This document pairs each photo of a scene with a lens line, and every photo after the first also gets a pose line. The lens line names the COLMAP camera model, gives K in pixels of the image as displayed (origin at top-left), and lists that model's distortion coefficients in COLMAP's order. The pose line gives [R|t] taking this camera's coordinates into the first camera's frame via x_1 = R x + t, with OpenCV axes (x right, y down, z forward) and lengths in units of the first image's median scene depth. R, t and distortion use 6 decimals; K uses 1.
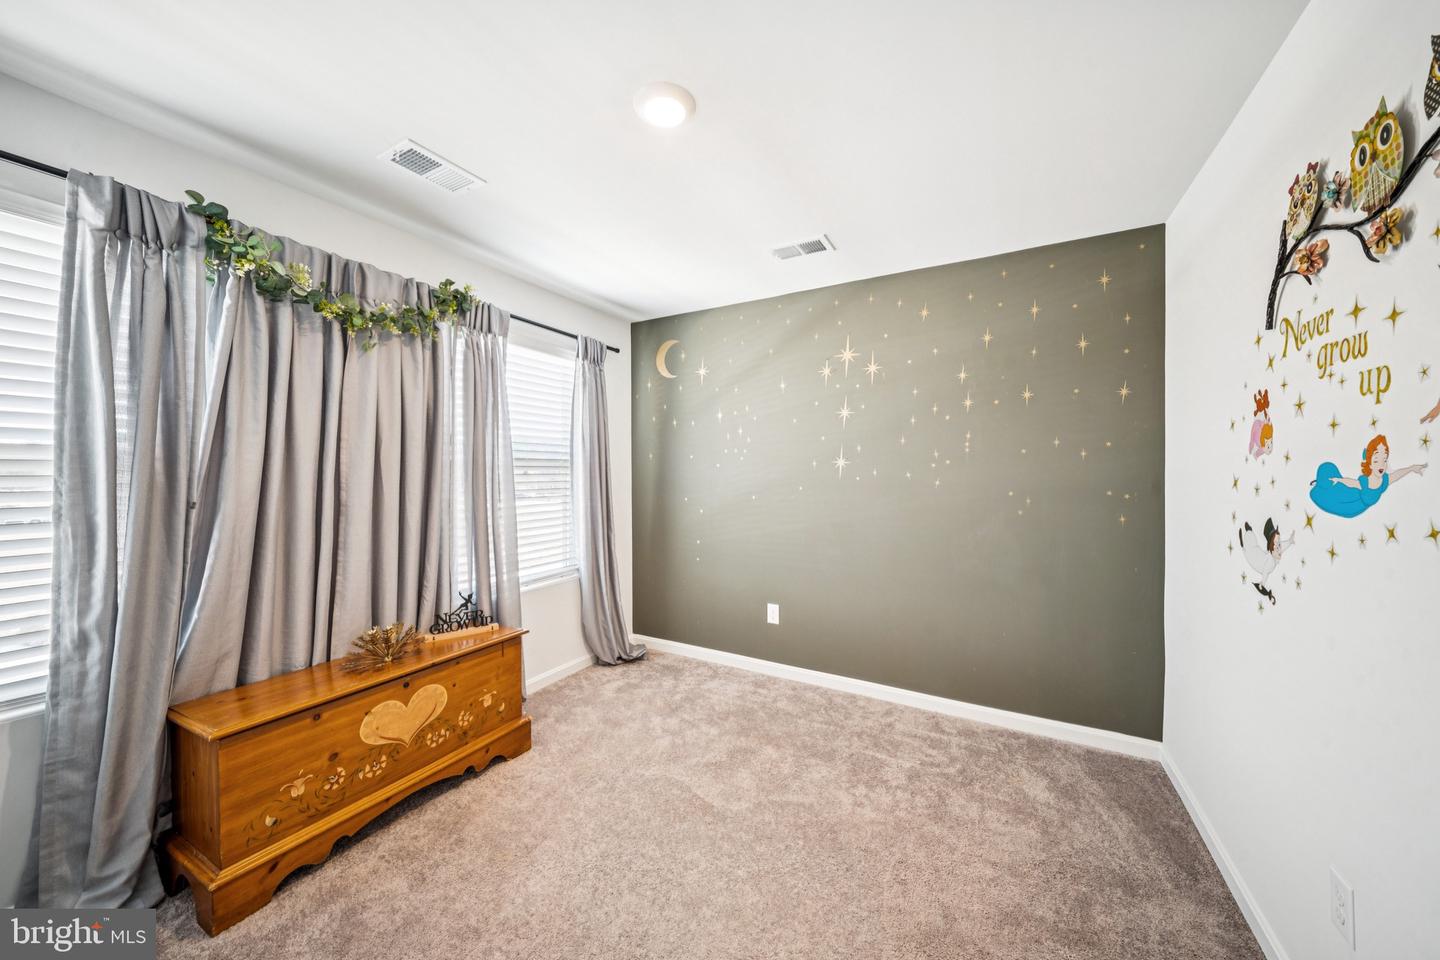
lens RADIAL K [[512.6, 0, 722.8], [0, 512.6, 466.6], [0, 0, 1]] dist [0.000169, -0.002830]
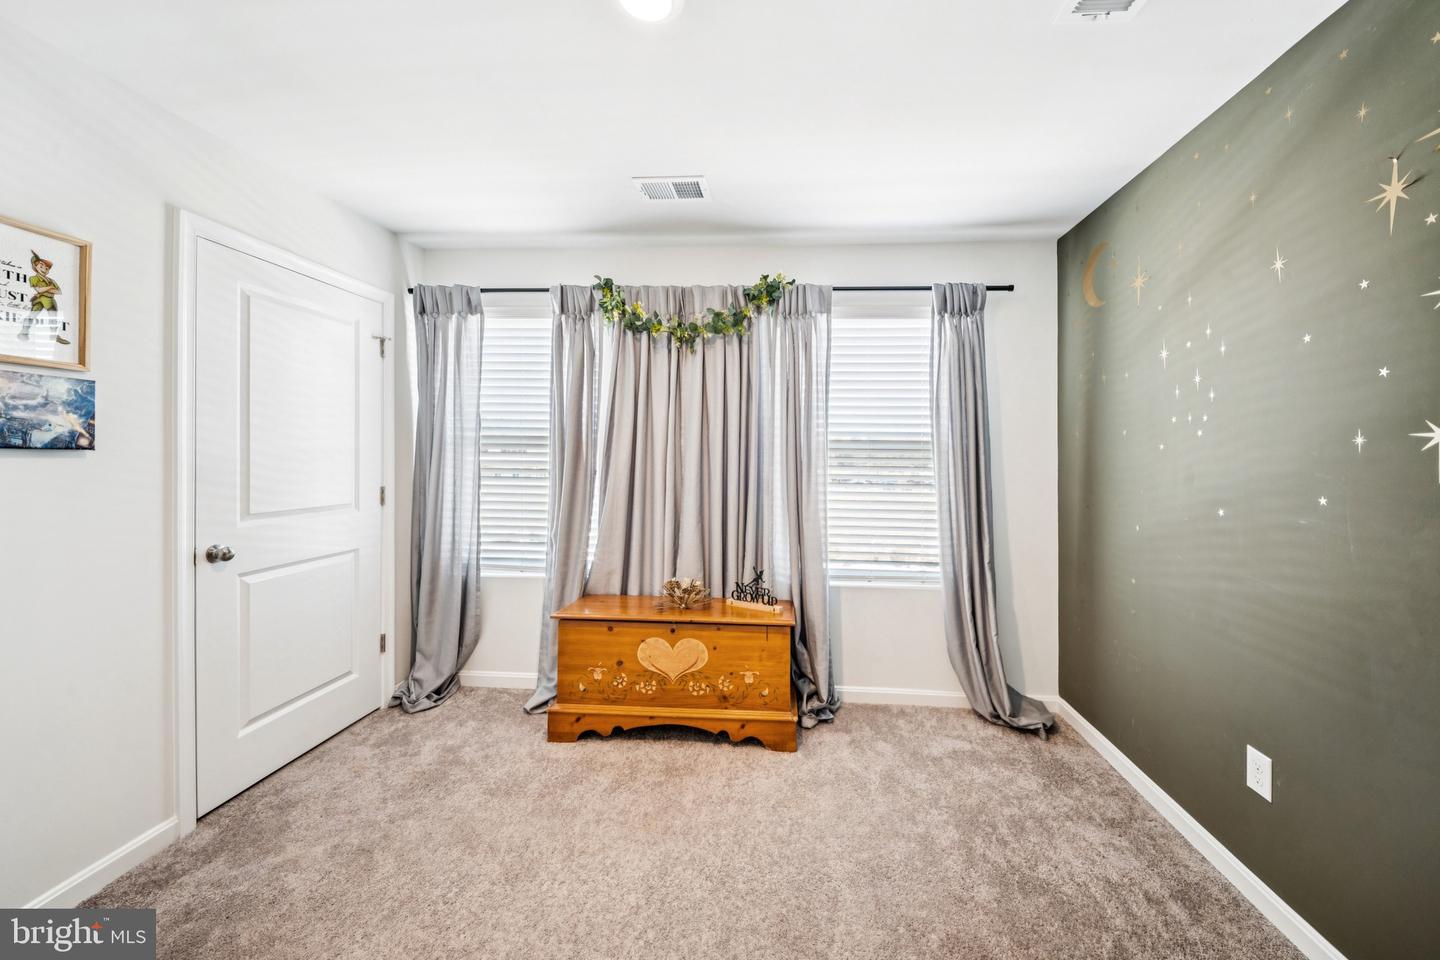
lens RADIAL K [[512.6, 0, 739.9], [0, 512.6, 451.3], [0, 0, 1]] dist [0.000169, -0.002830]
pose [[0.411218, 0.001179, -0.911536, 0.480266], [-0.005545, 0.999984, -0.001208, 0.008574], [0.911520, 0.005551, 0.411218, 0.588337]]
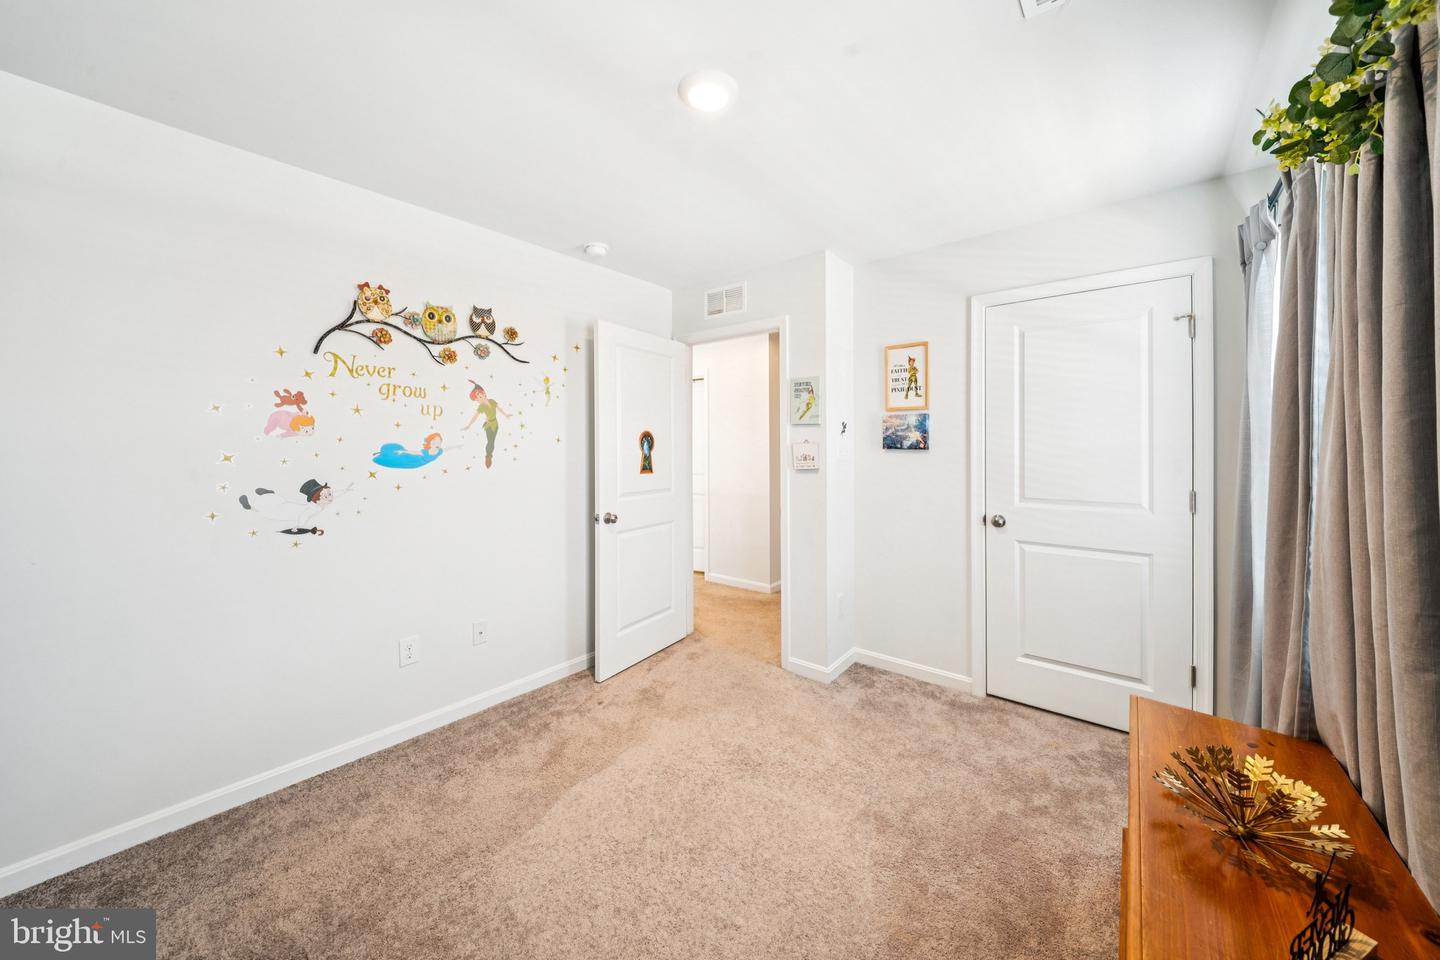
lens RADIAL K [[512.6, 0, 707.7], [0, 512.6, 455.5], [0, 0, 1]] dist [0.000169, -0.002830]
pose [[-0.977264, 0.000119, 0.212025, -0.256814], [0.001895, 0.999965, 0.008175, 0.014465], [-0.212017, 0.008391, -0.977230, 1.524960]]
